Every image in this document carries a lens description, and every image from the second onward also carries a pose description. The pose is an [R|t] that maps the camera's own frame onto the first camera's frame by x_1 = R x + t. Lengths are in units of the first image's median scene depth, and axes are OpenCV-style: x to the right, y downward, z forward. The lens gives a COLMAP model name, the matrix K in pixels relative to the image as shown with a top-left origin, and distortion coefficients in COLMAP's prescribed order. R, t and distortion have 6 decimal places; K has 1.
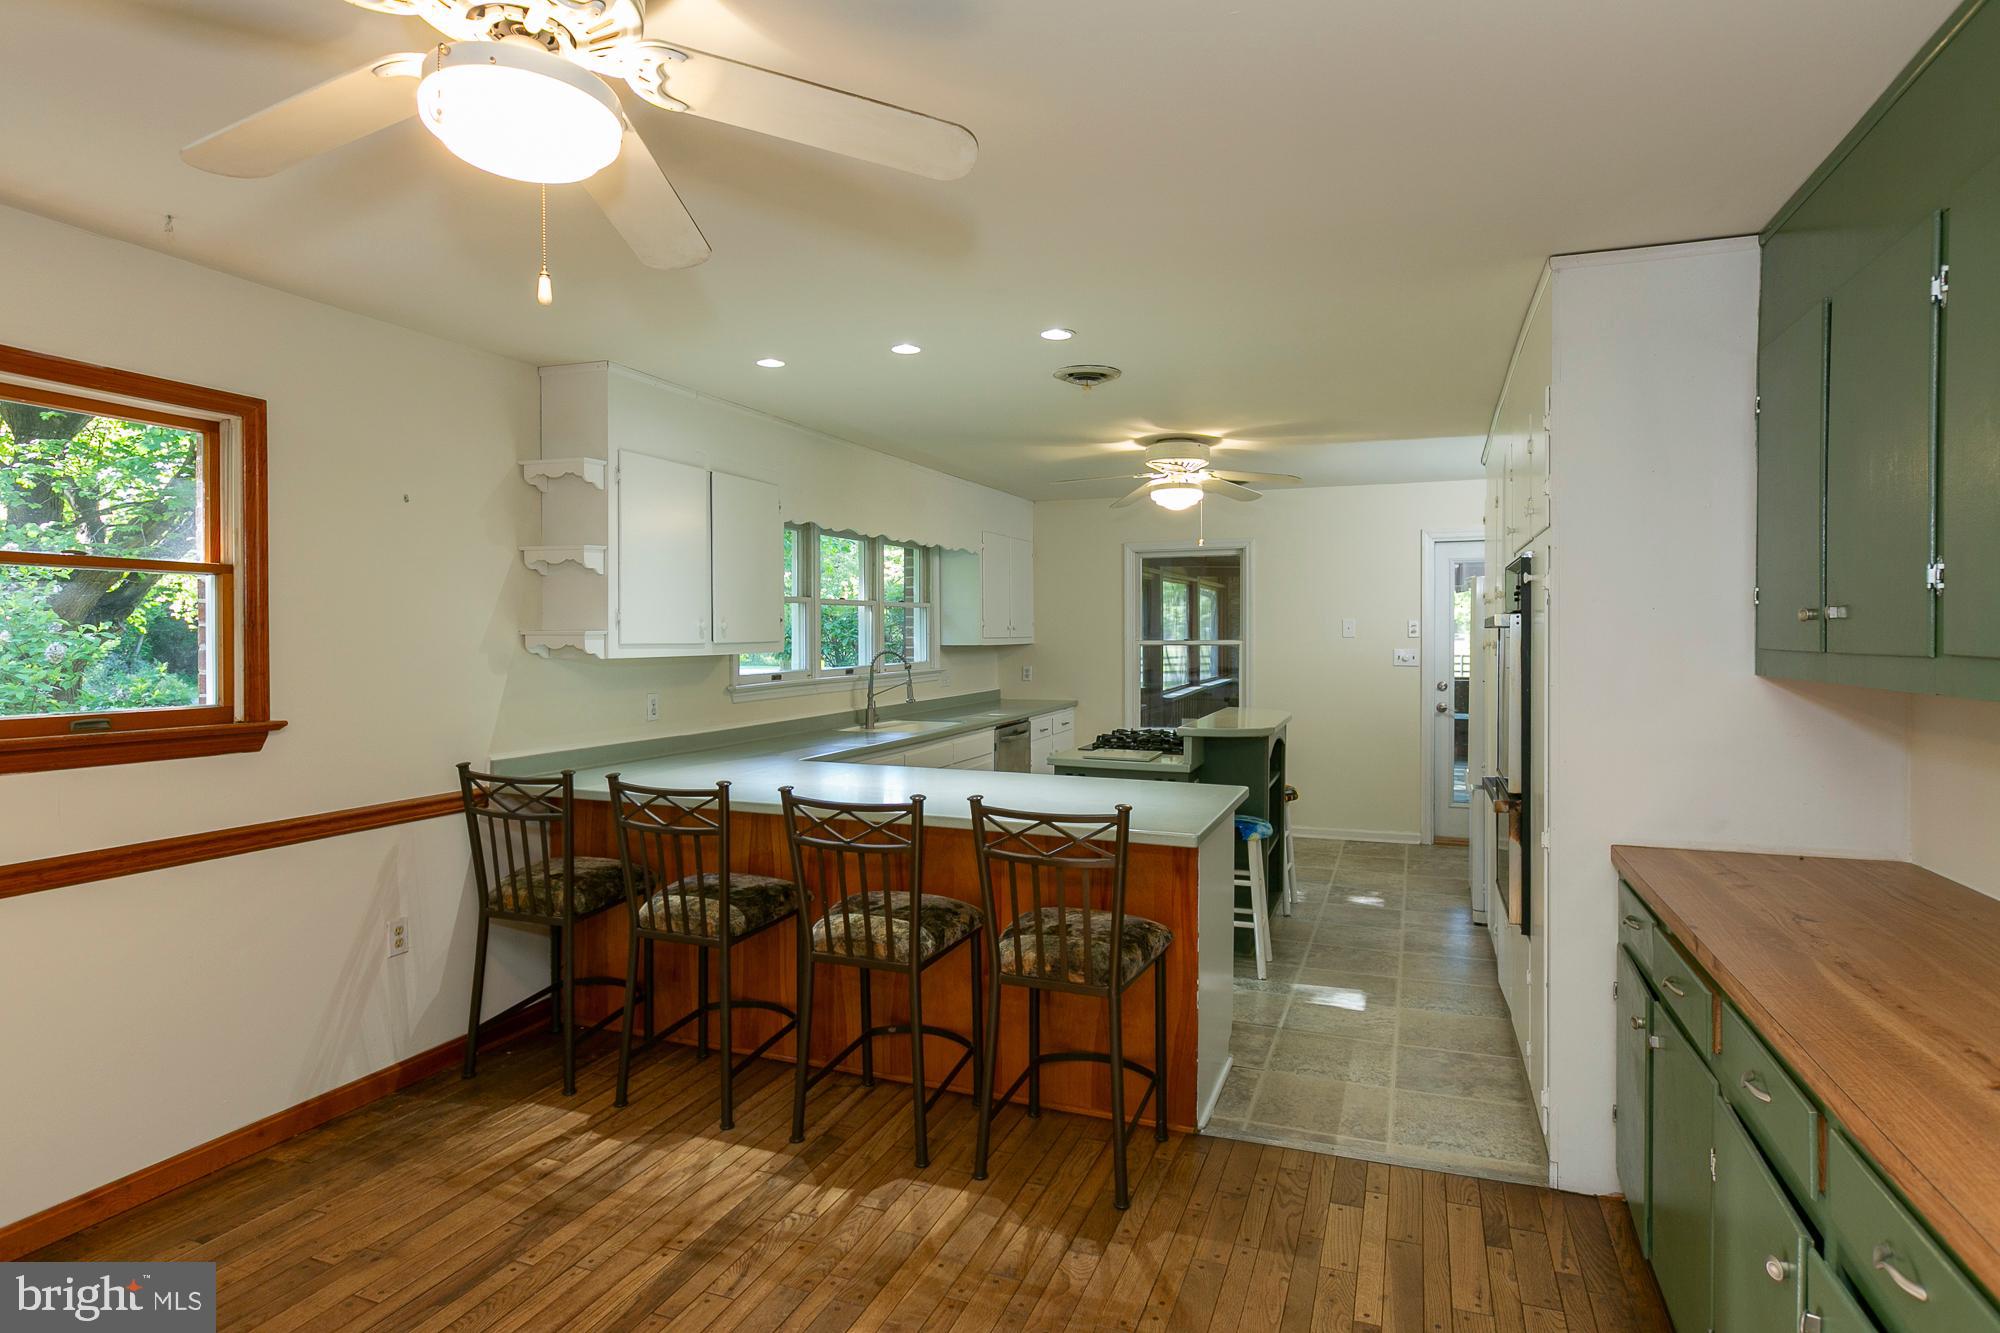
lens RADIAL K [[1066.0, 0, 1007.2], [0, 1066.0, 650.0], [0, 0, 1]] dist [0.001129, -0.000027]
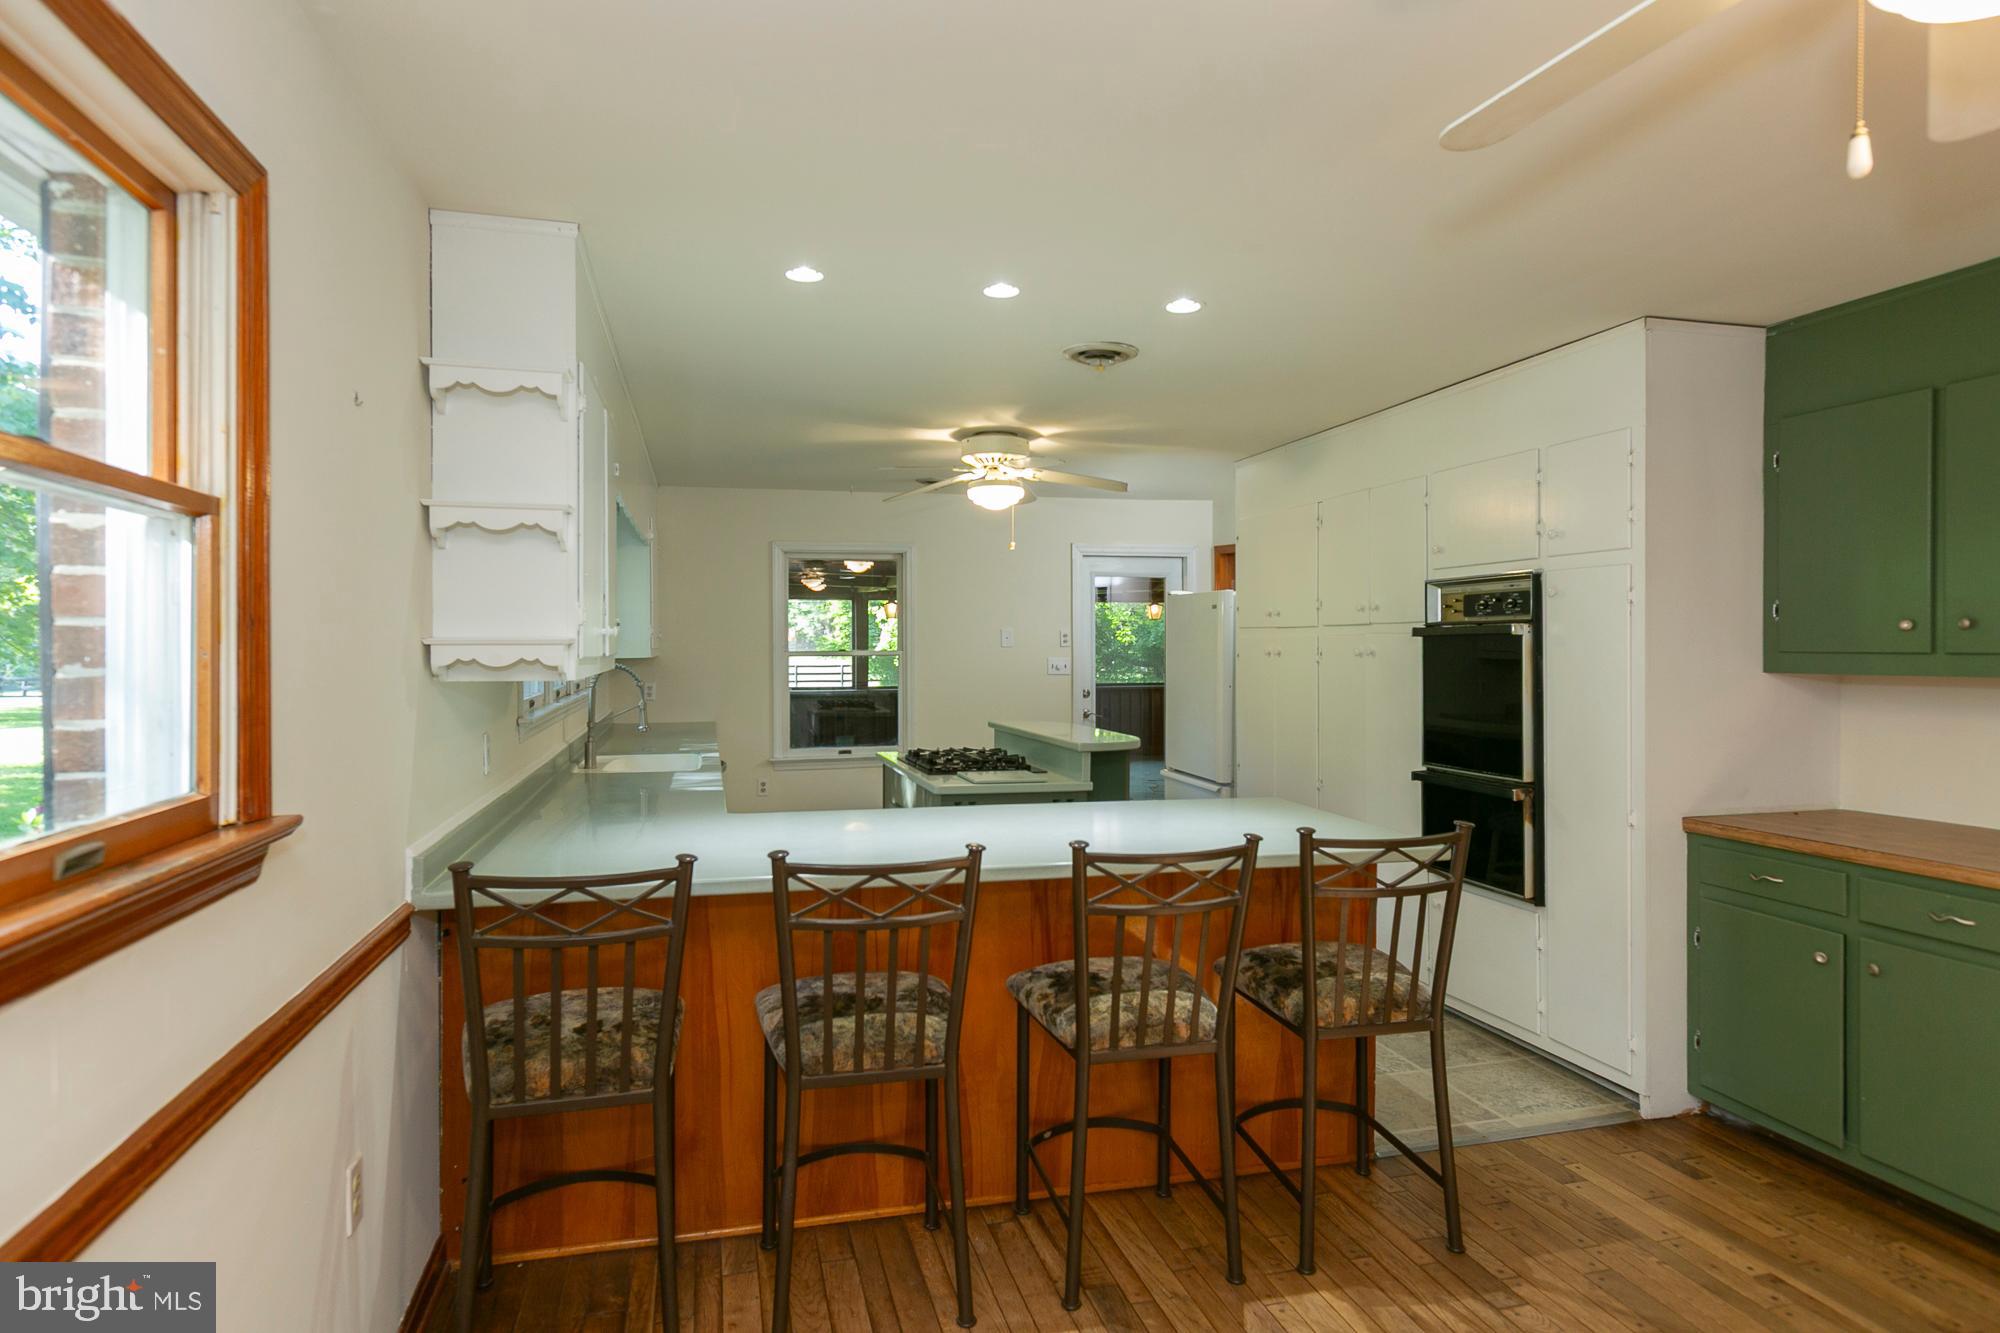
lens RADIAL K [[1111.3, 0, 992.4], [0, 1111.3, 650.4], [0, 0, 1]] dist [0.007488, -0.001796]
pose [[0.819295, -0.005515, 0.573346, -0.393376], [0.011833, 0.999903, -0.007291, -0.001519], [-0.573250, 0.012758, 0.819281, 0.212041]]
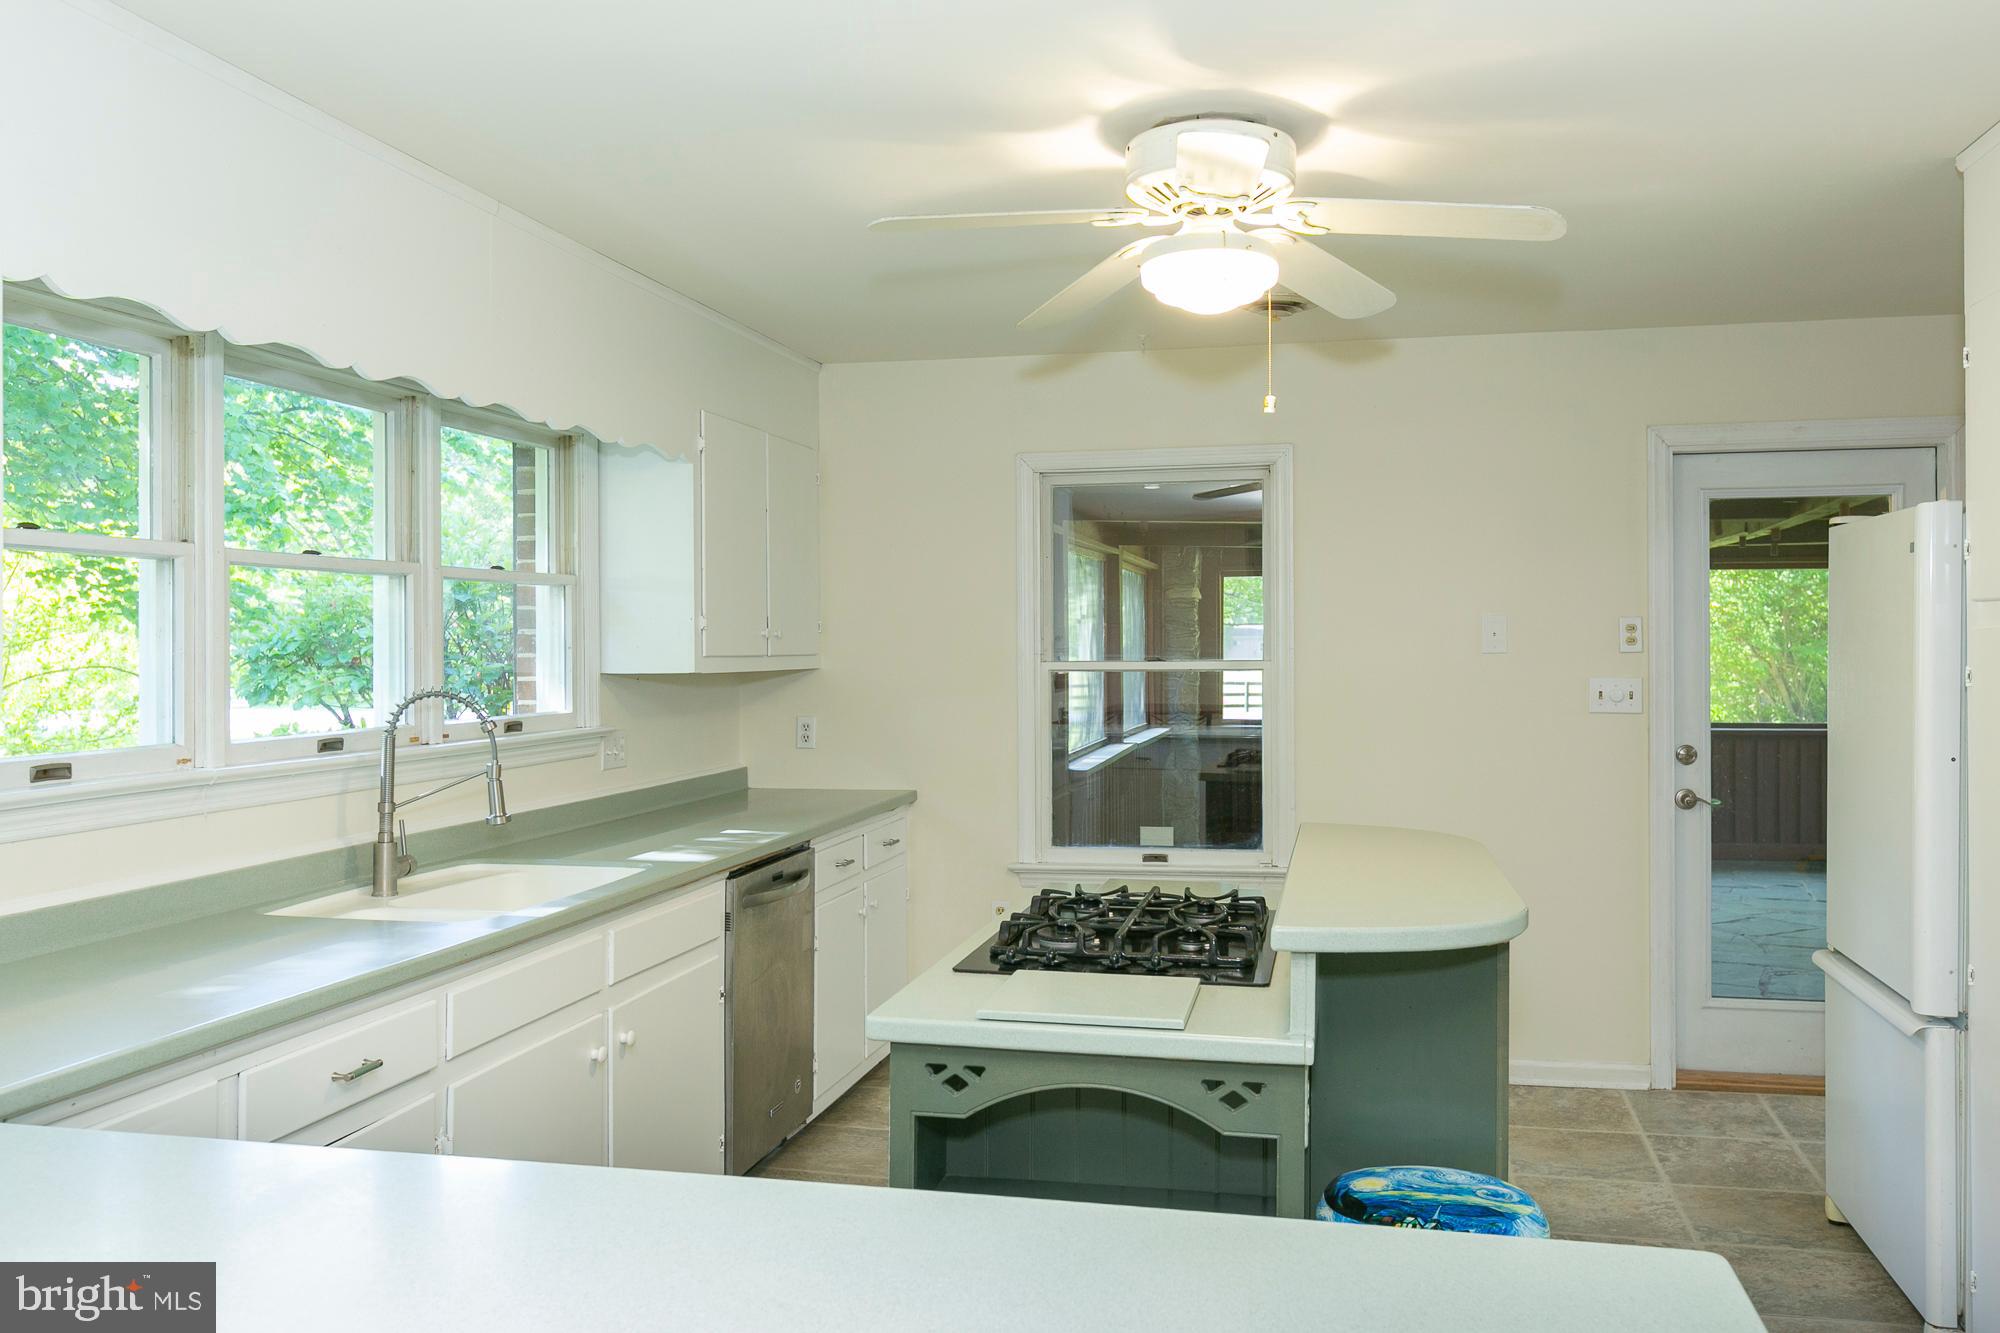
lens RADIAL K [[1601.0, 0, 1044.2], [0, 1601.0, 648.3], [0, 0, 1]] dist [0.002602, -0.005235]
pose [[0.986372, -0.001757, 0.164519, 0.009350], [0.004763, 0.999829, -0.017875, -0.002794], [-0.164459, 0.018415, 0.986212, 0.453885]]
